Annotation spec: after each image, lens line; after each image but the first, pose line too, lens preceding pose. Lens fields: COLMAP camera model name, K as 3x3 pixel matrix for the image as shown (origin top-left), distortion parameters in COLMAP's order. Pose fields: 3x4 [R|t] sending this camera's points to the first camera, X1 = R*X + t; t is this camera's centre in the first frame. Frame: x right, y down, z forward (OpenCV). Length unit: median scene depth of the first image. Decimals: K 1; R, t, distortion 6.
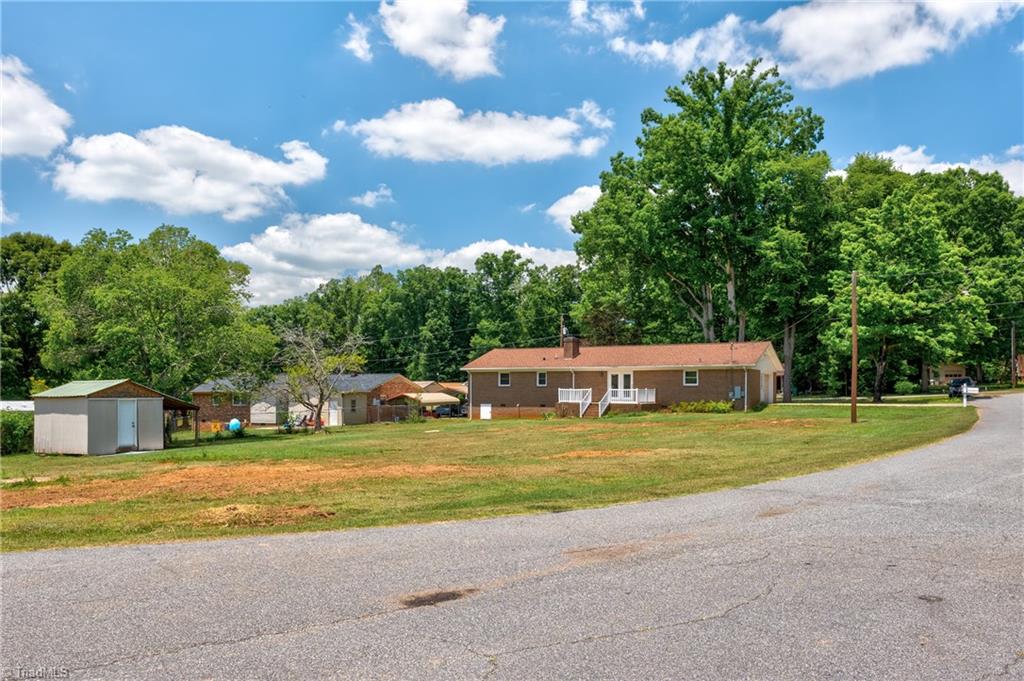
lens RADIAL K [[715.6, 0, 512.1], [0, 715.6, 304.6], [0, 0, 1]] dist [-0.006717, -0.005839]
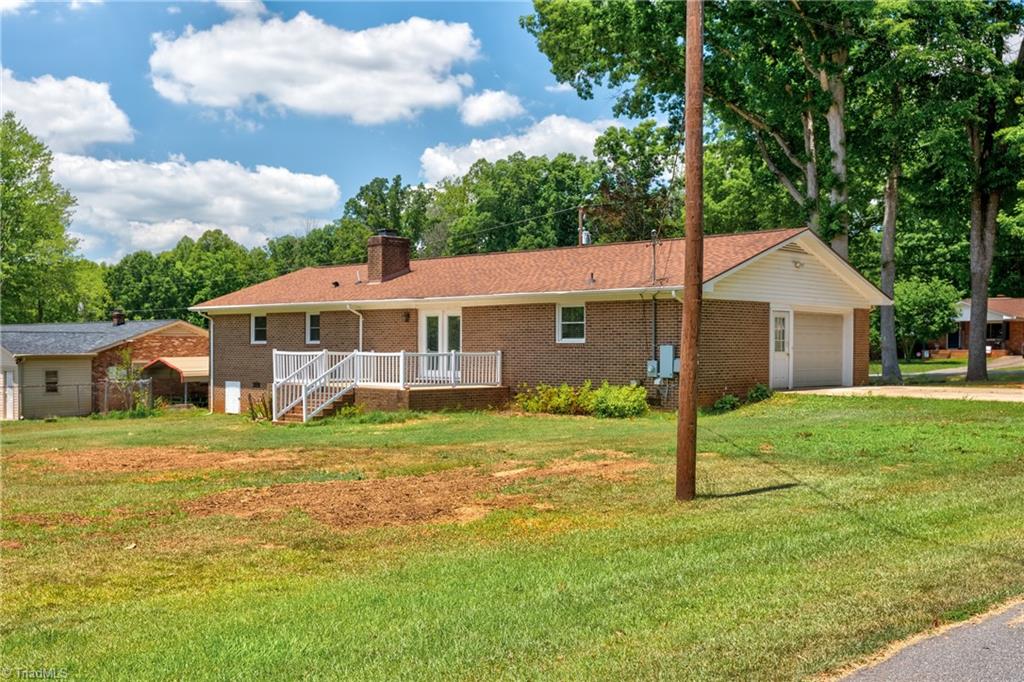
lens RADIAL K [[1026.3, 0, 531.6], [0, 1026.3, 343.2], [0, 0, 1]] dist [0.001003, 0.006615]
pose [[0.979990, -0.002014, -0.199039, 0.301096], [0.025206, 0.993155, 0.114052, 0.043023], [0.197446, -0.116787, 0.973332, 0.398355]]
